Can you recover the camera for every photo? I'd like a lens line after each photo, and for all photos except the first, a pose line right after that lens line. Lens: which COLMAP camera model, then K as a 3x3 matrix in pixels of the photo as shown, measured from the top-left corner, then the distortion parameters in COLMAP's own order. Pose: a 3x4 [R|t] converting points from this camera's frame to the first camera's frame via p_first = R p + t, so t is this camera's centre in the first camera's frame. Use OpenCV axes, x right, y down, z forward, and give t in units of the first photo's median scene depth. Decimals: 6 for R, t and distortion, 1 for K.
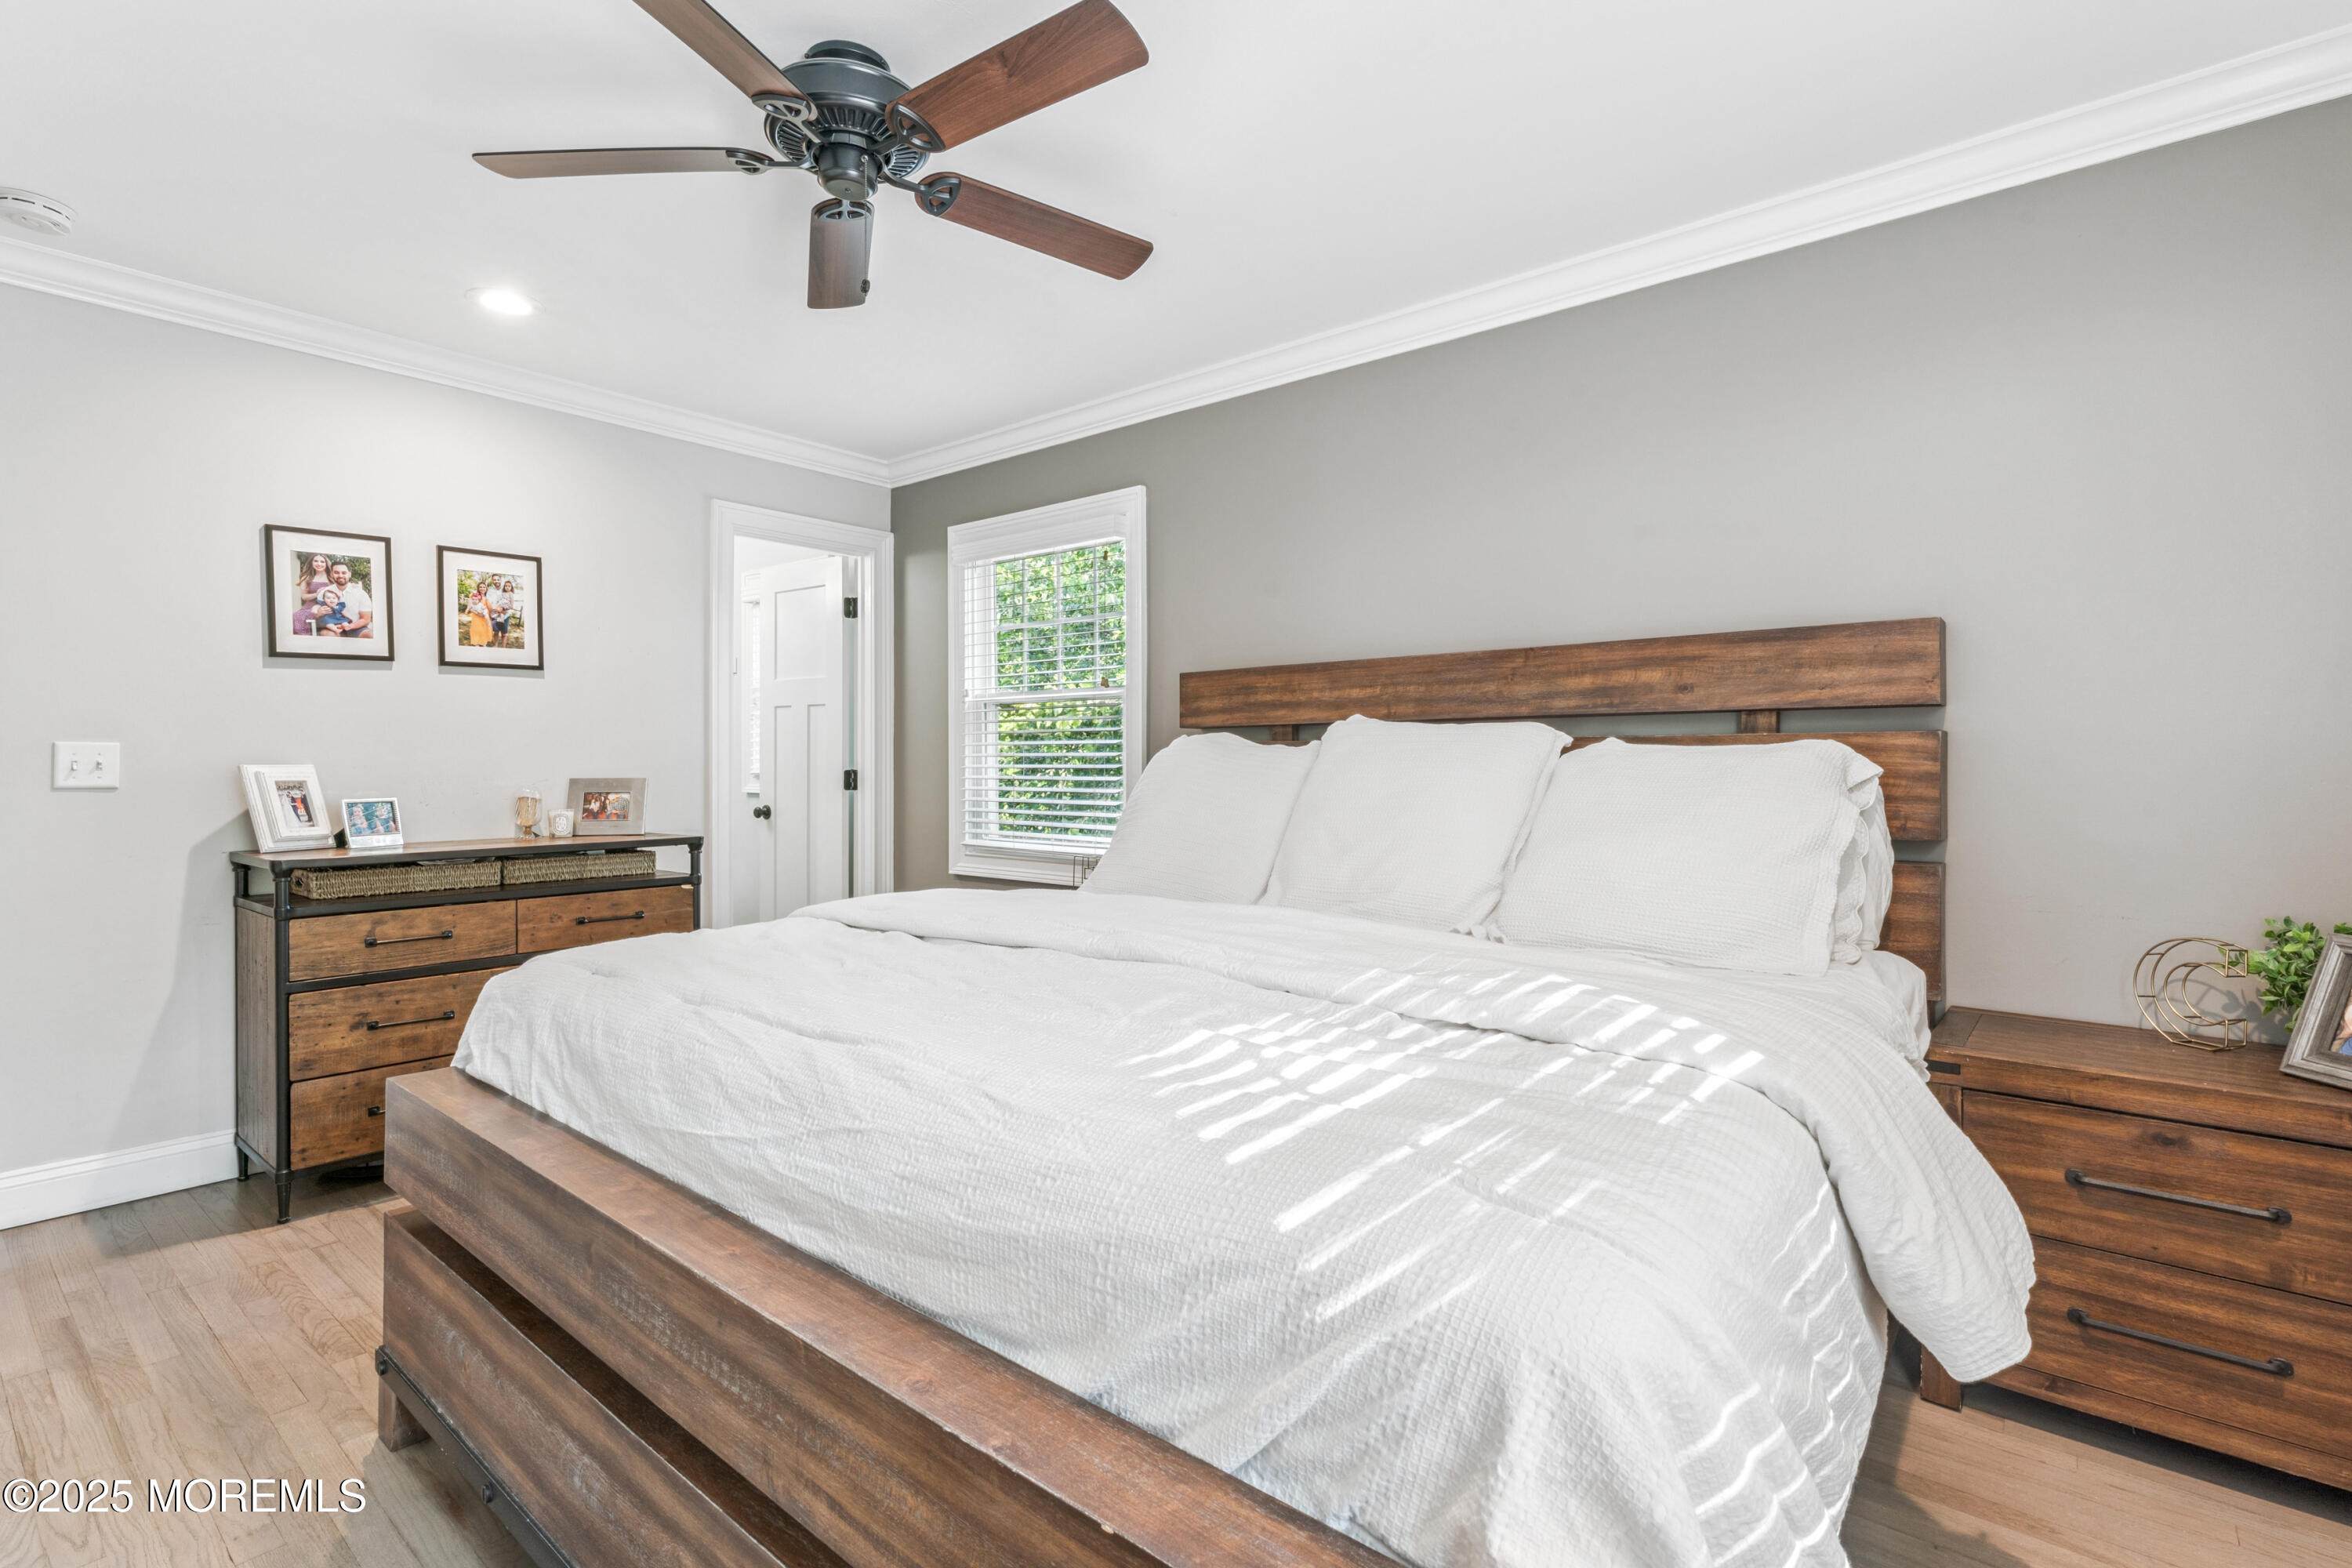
lens RADIAL K [[1103.8, 0, 1171.0], [0, 1103.8, 775.2], [0, 0, 1]] dist [0.003145, 0.000267]
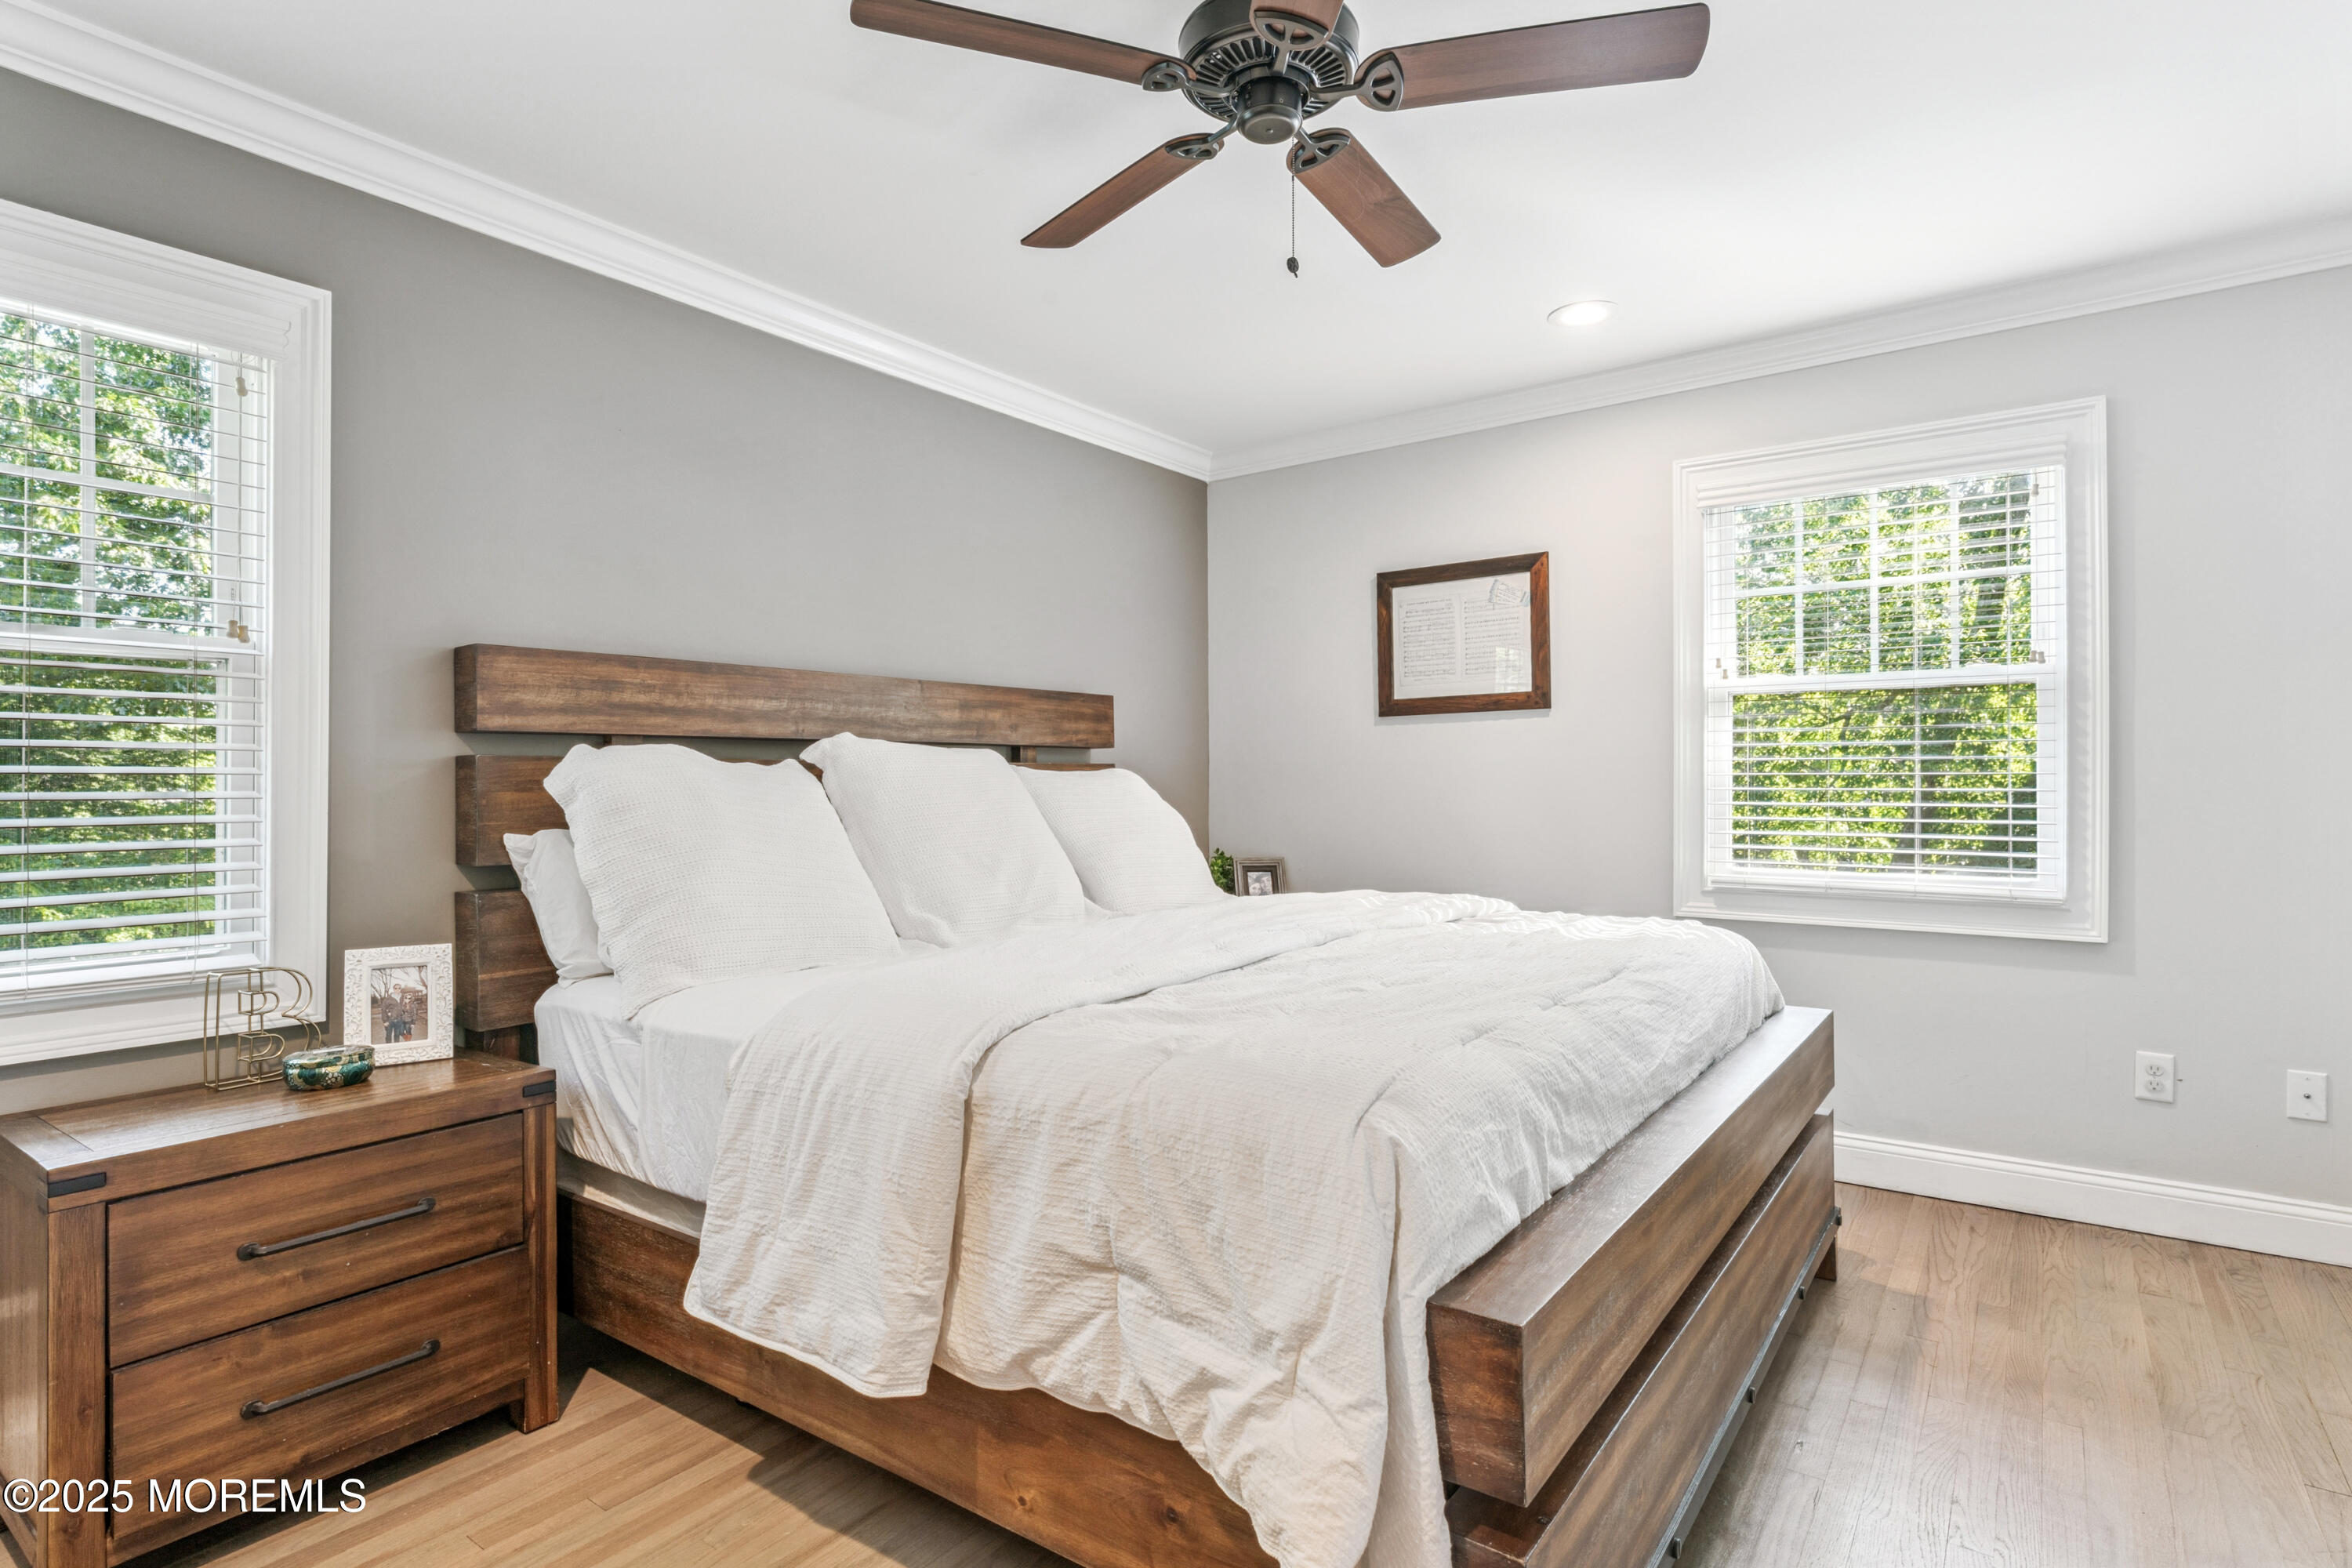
lens RADIAL K [[1175.3, 0, 1177.1], [0, 1175.3, 778.3], [0, 0, 1]] dist [-0.000977, -0.000218]
pose [[-0.078350, 0.004973, 0.996913, -0.765905], [0.018097, 0.999830, -0.003565, -0.007285], [-0.996762, 0.017762, -0.078427, 0.736829]]
